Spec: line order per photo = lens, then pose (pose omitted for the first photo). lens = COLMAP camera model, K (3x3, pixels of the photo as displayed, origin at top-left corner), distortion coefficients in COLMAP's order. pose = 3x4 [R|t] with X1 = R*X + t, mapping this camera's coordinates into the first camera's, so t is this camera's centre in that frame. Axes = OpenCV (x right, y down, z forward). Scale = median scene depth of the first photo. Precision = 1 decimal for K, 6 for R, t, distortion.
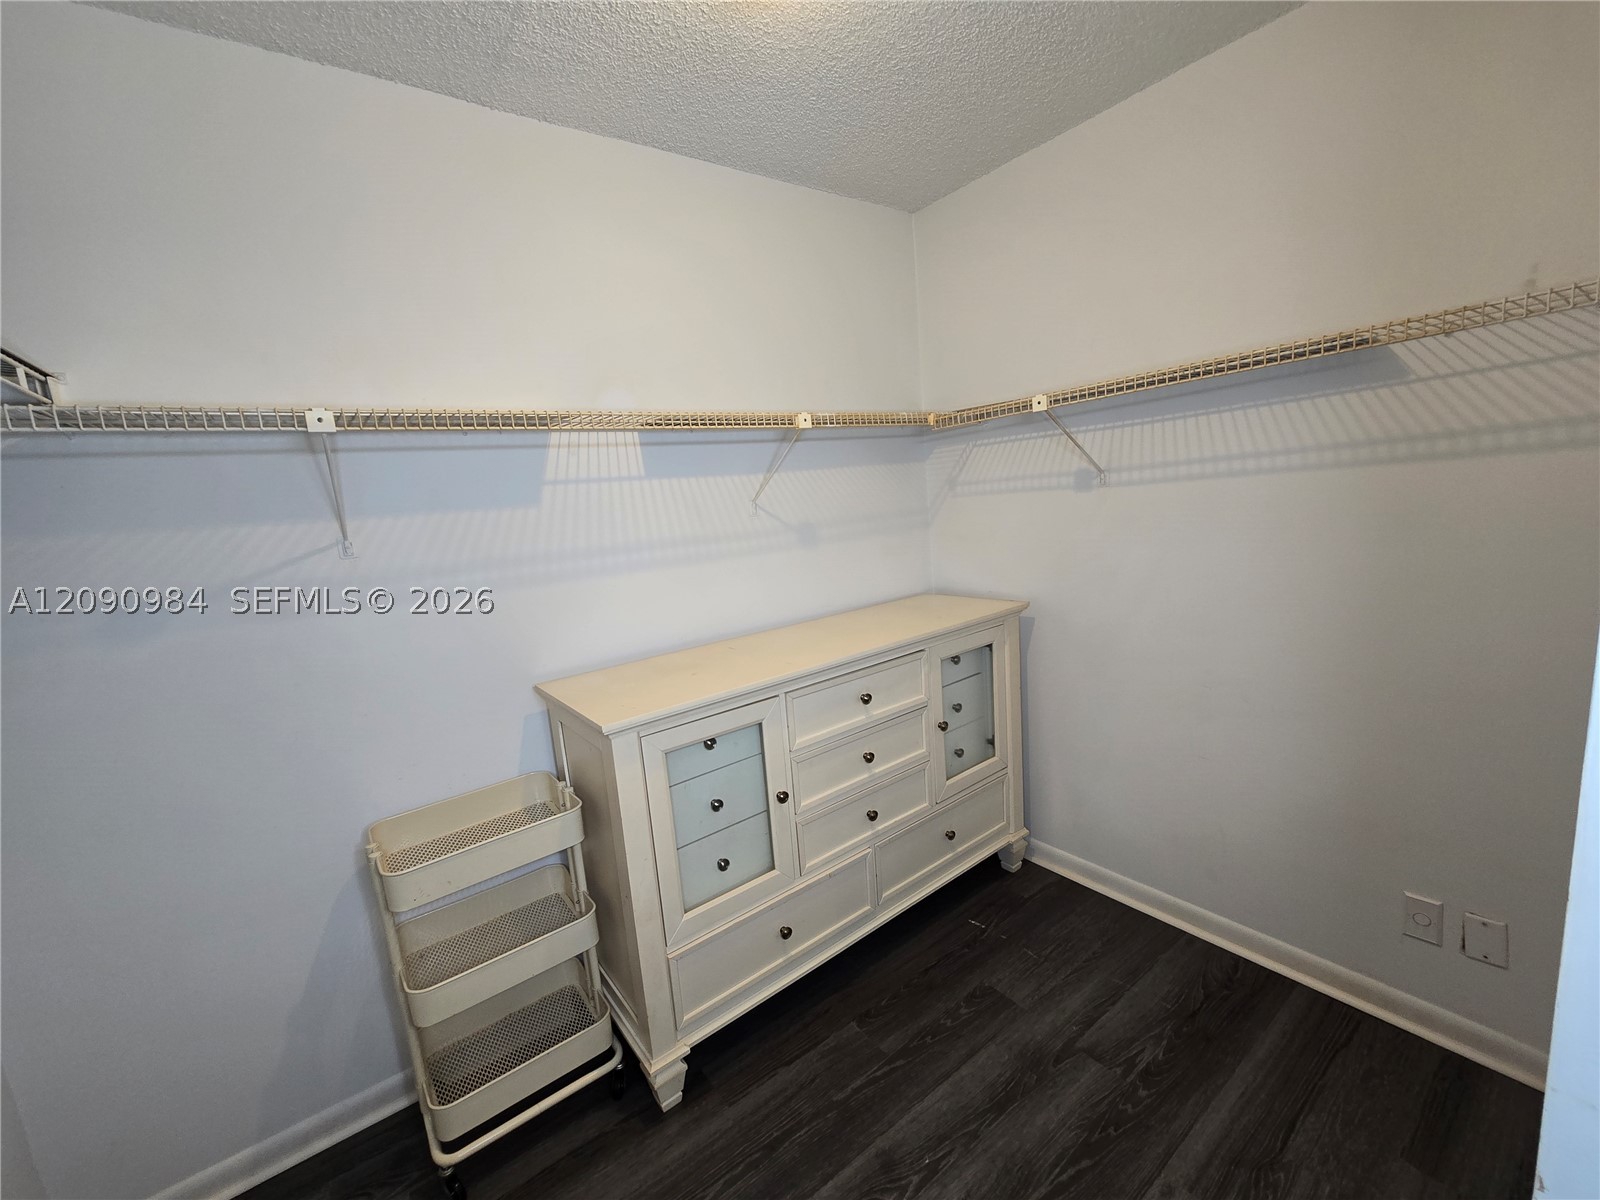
lens RADIAL K [[652.9, 0, 787.5], [0, 652.9, 604.6], [0, 0, 1]] dist [-0.002315, -0.000014]
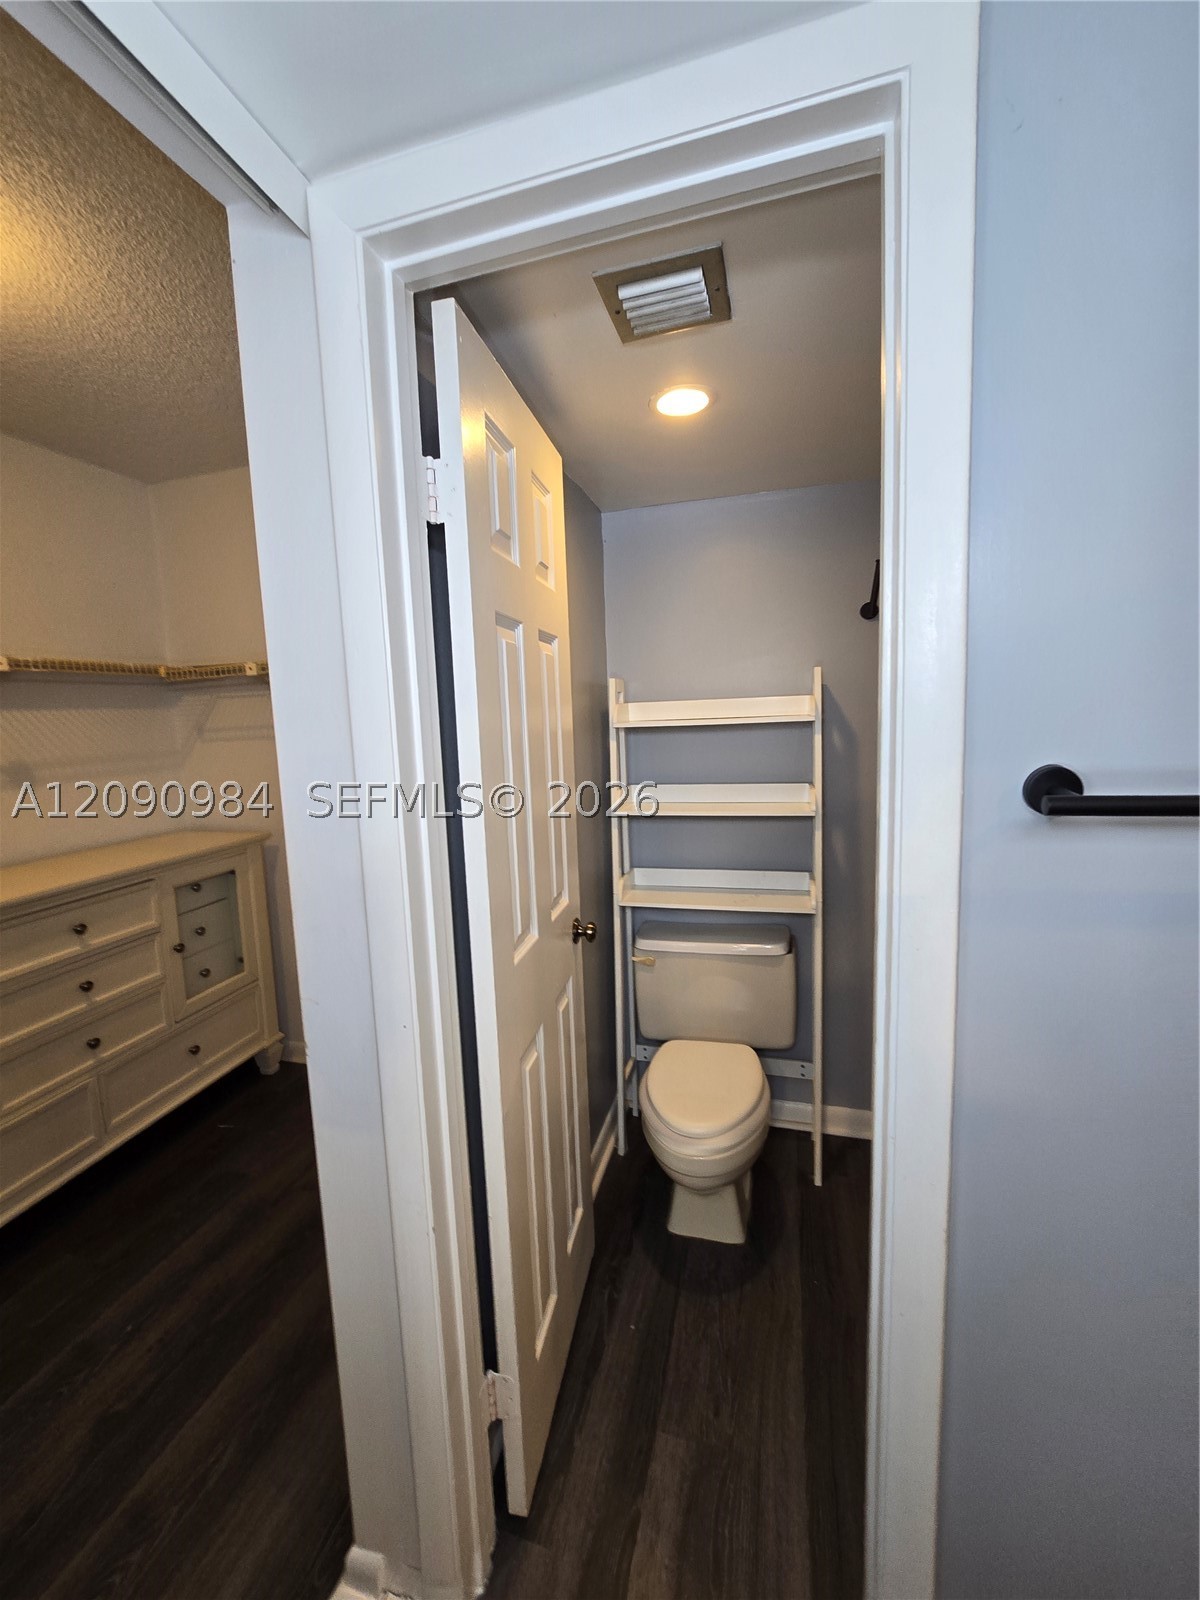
lens RADIAL K [[652.9, 0, 591.8], [0, 652.9, 791.9], [0, 0, 1]] dist [-0.002315, -0.000014]
pose [[0.787466, -0.015342, 0.616167, 0.130241], [0.073861, 0.994835, -0.069625, 0.060544], [-0.611916, 0.100338, 0.784532, -0.355138]]
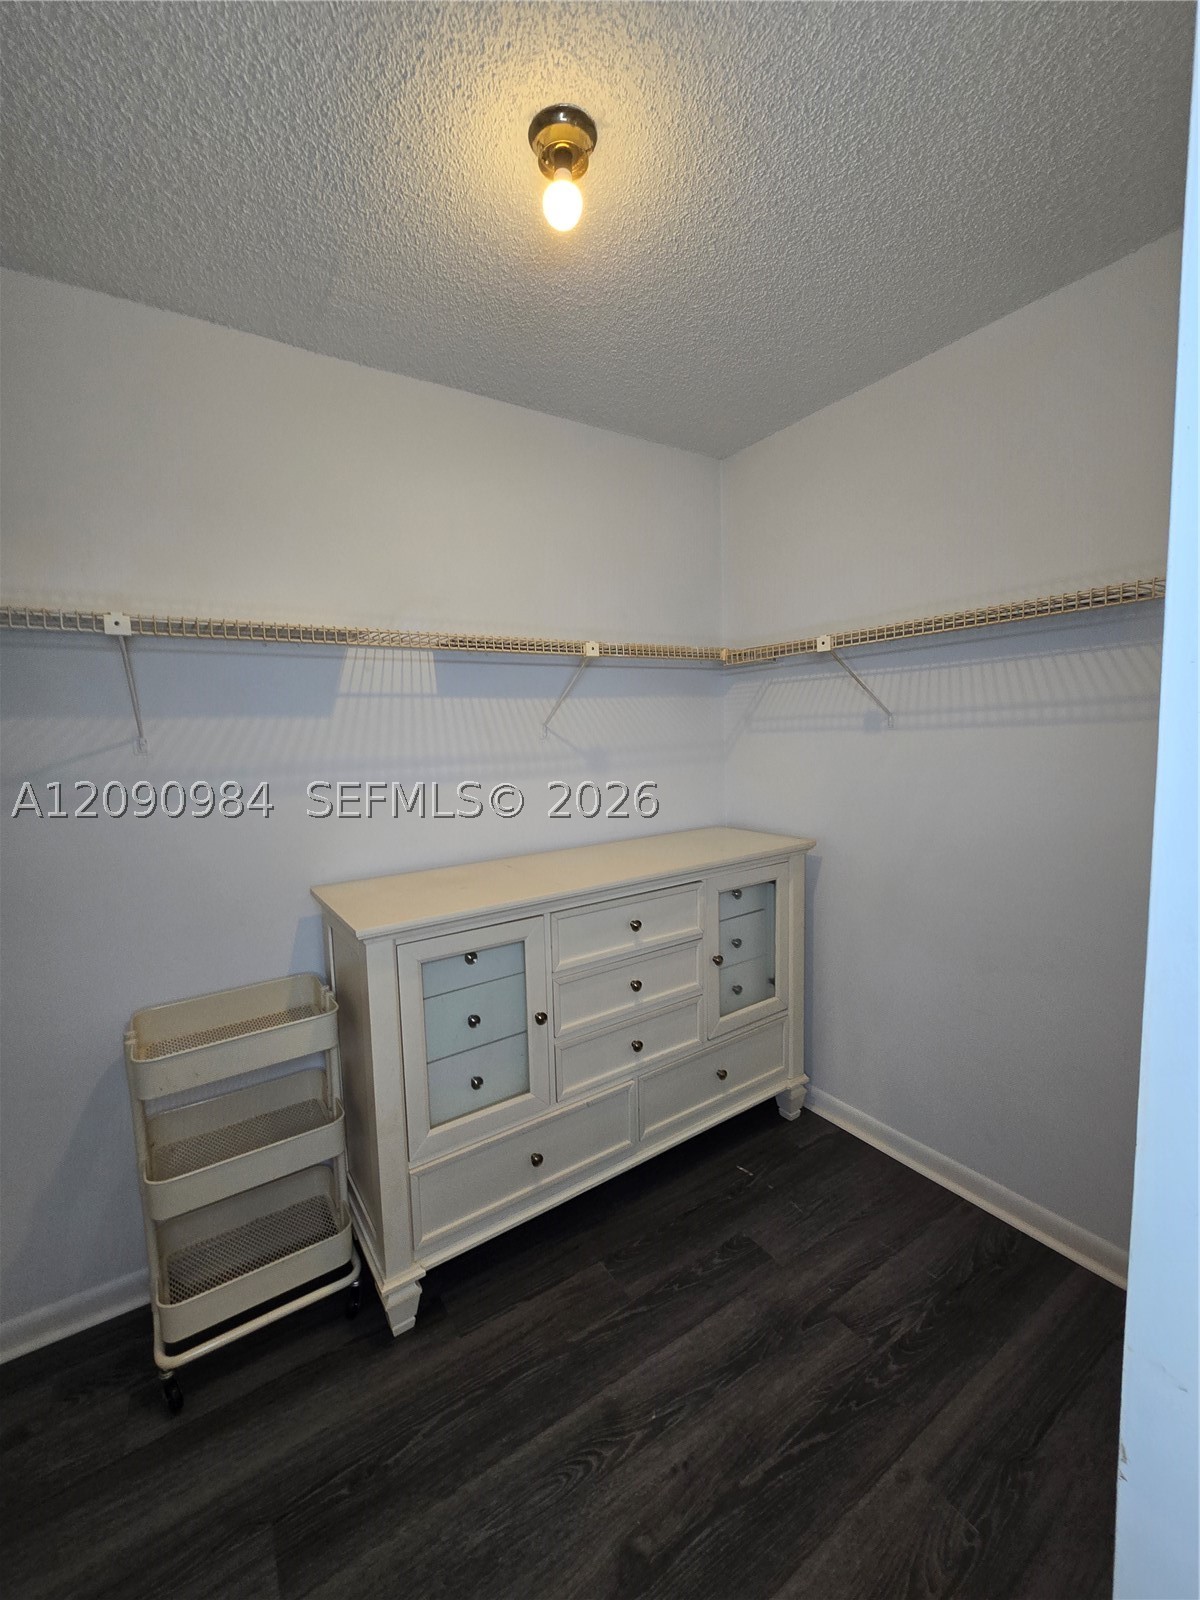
lens RADIAL K [[652.9, 0, 586.6], [0, 652.9, 790.4], [0, 0, 1]] dist [-0.002315, -0.000014]
pose [[0.996834, 0.060808, -0.051238, 0.086506], [-0.064057, 0.995869, -0.064357, 0.007696], [0.047113, 0.067435, 0.996611, -0.012275]]
